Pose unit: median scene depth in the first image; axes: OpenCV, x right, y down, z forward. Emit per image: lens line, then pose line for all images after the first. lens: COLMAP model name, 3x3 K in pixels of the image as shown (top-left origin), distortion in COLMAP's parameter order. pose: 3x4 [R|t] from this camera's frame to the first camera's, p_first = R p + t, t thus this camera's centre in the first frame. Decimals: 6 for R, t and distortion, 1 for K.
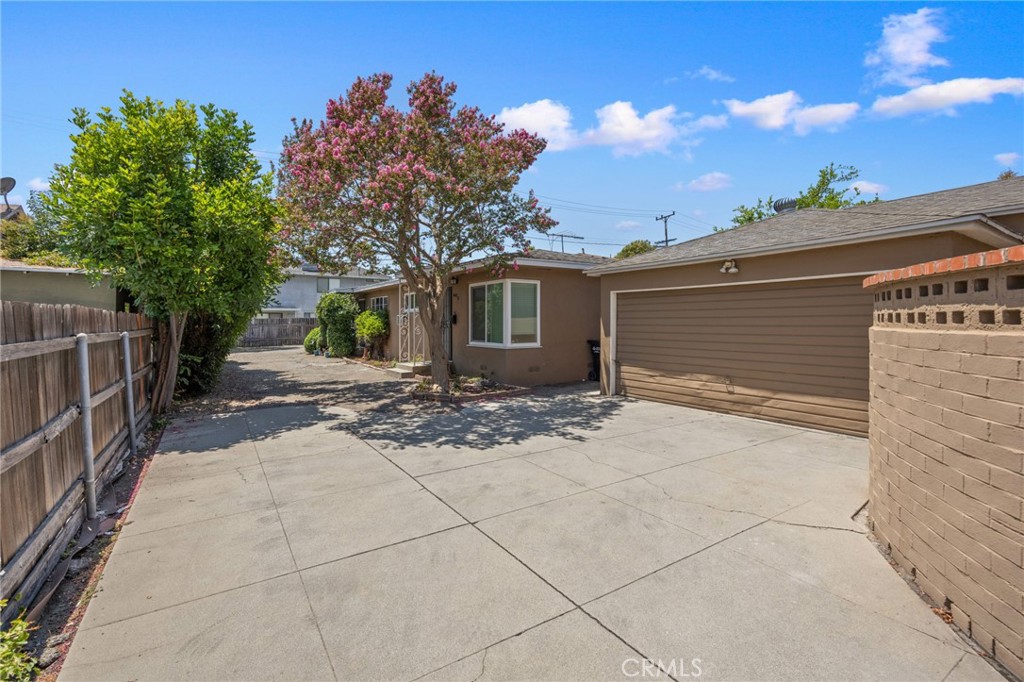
lens RADIAL K [[445.5, 0, 507.6], [0, 445.5, 323.5], [0, 0, 1]] dist [-0.001665, 0.000059]
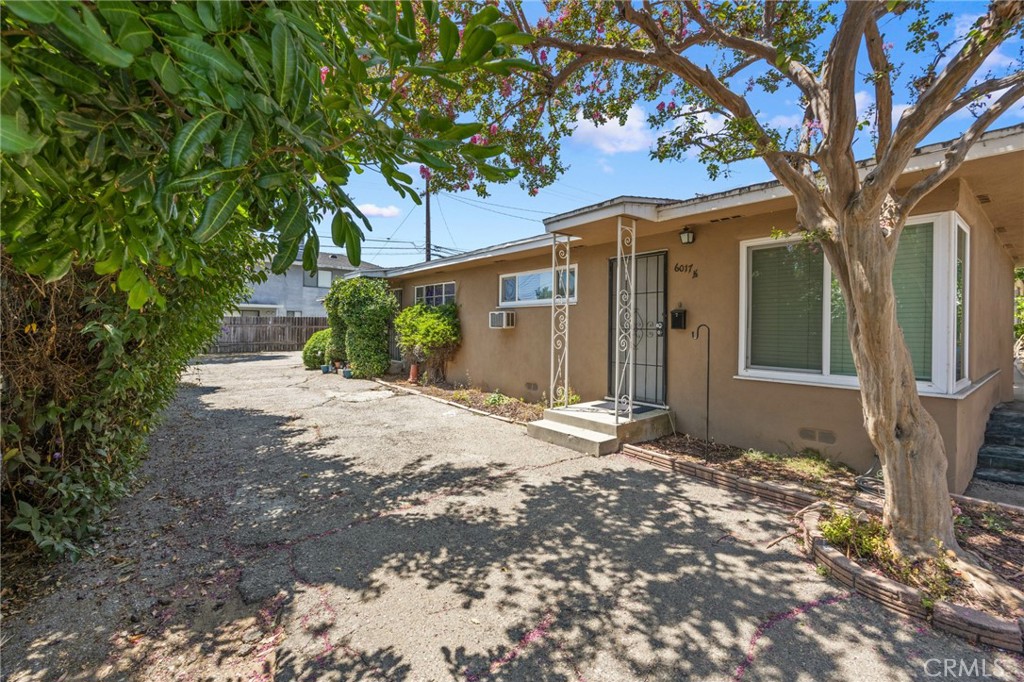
lens RADIAL K [[426.7, 0, 512.0], [0, 426.7, 341.0], [0, 0, 1]] dist [-0.000534, -0.000014]
pose [[0.996404, 0.011224, 0.083978, -0.519217], [-0.013939, 0.999397, 0.031810, 0.001993], [-0.083570, -0.032866, 0.995960, 0.875139]]
